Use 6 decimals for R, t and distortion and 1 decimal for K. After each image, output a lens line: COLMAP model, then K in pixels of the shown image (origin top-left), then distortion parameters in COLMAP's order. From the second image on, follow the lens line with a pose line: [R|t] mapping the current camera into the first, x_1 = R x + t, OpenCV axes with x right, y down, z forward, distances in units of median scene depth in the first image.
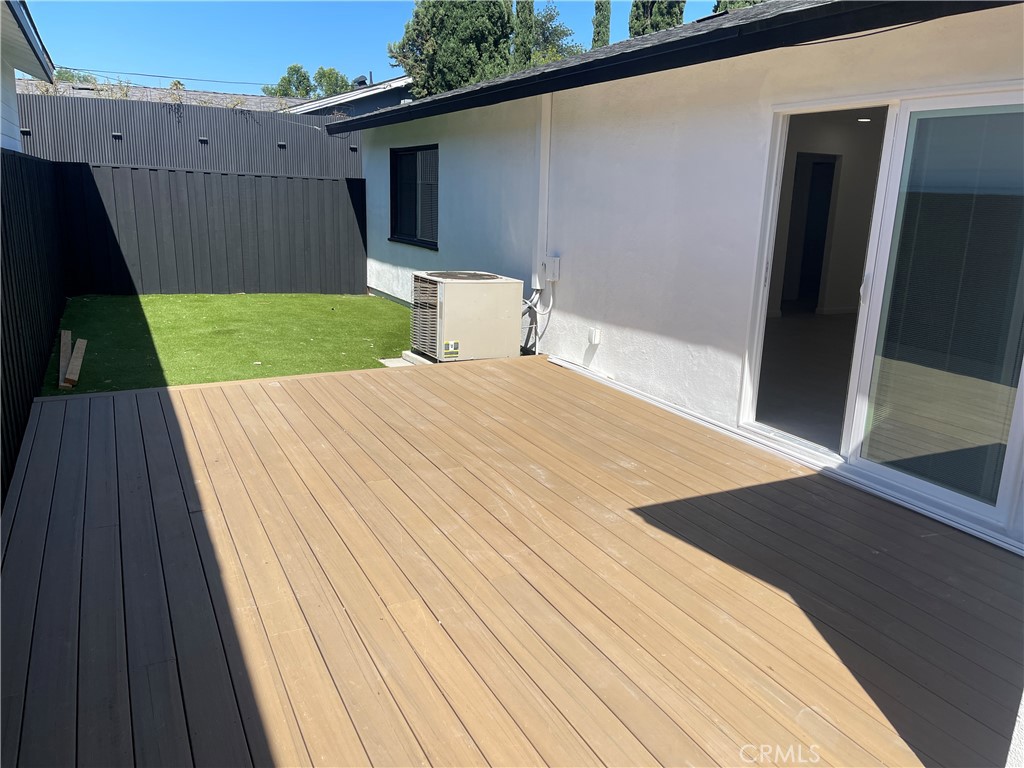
lens RADIAL K [[754.4, 0, 512.0], [0, 754.4, 384.0], [0, 0, 1]] dist [0.061362, -0.088442]
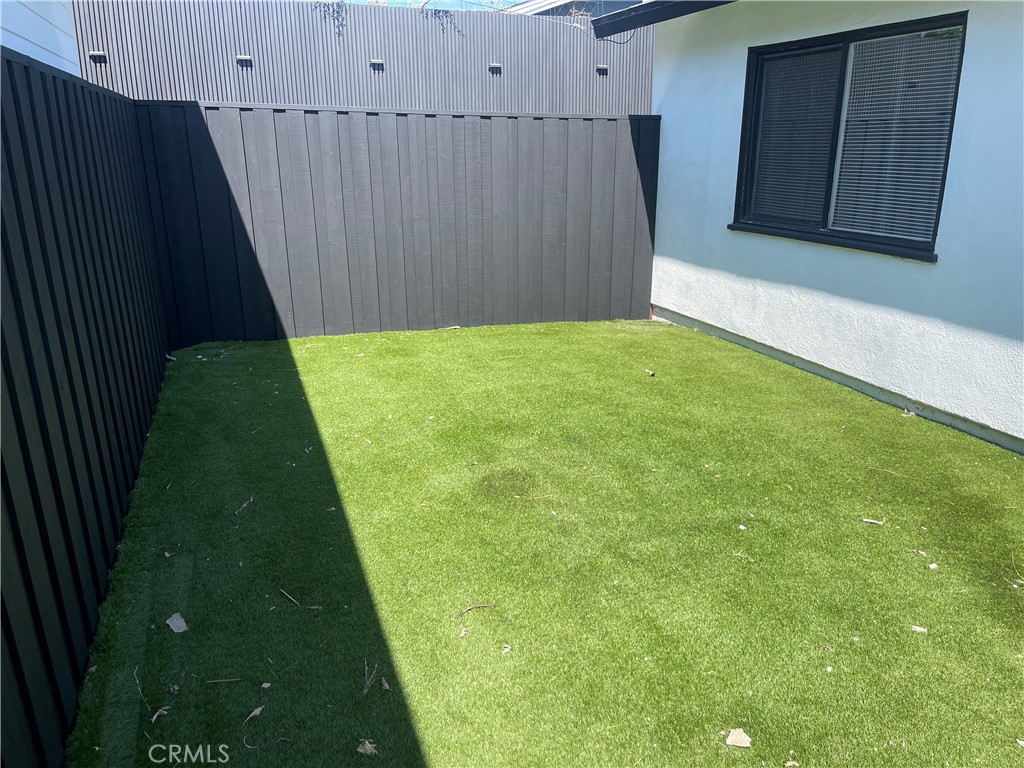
lens RADIAL K [[754.4, 0, 512.0], [0, 754.4, 384.0], [0, 0, 1]] dist [0.061362, -0.088442]
pose [[0.990660, 0.007978, -0.136122, -0.243093], [-0.000091, 0.998325, 0.057847, -0.113413], [0.136355, -0.057294, 0.989002, 0.453243]]
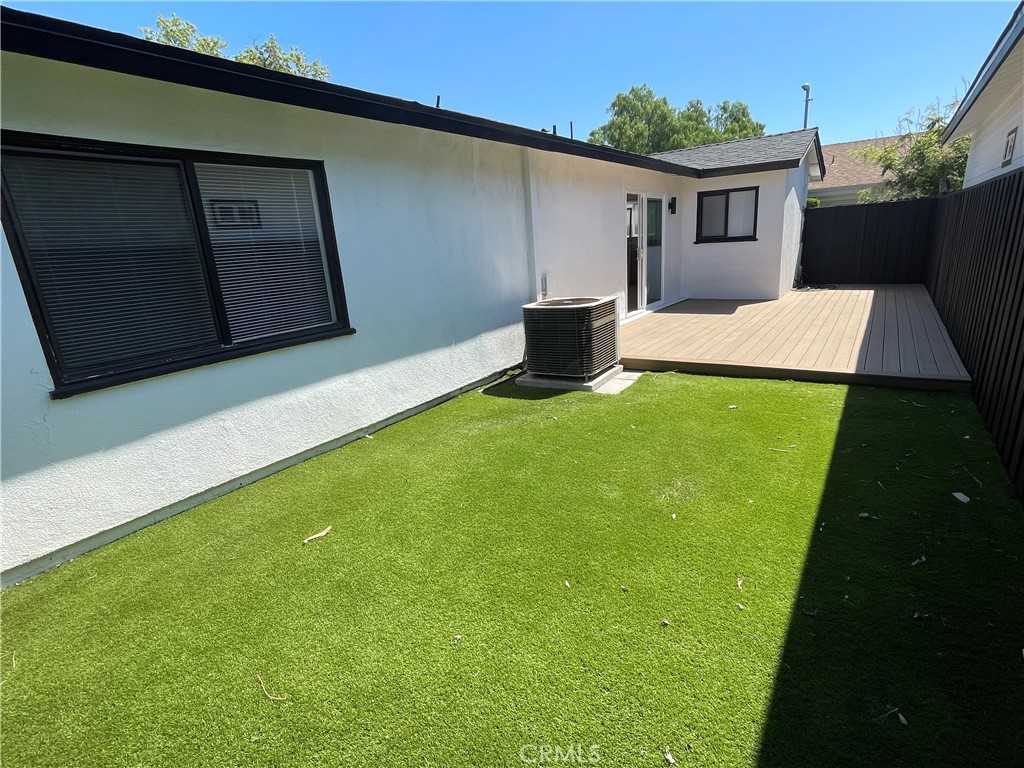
lens RADIAL K [[544.3, 0, 512.0], [0, 544.3, 384.0], [0, 0, 1]] dist [0.033574, 0.000125]
pose [[-0.482553, -0.220282, 0.847714, -0.490418], [0.265316, 0.885621, 0.381161, -0.241504], [-0.834716, 0.408842, -0.368914, 0.931835]]
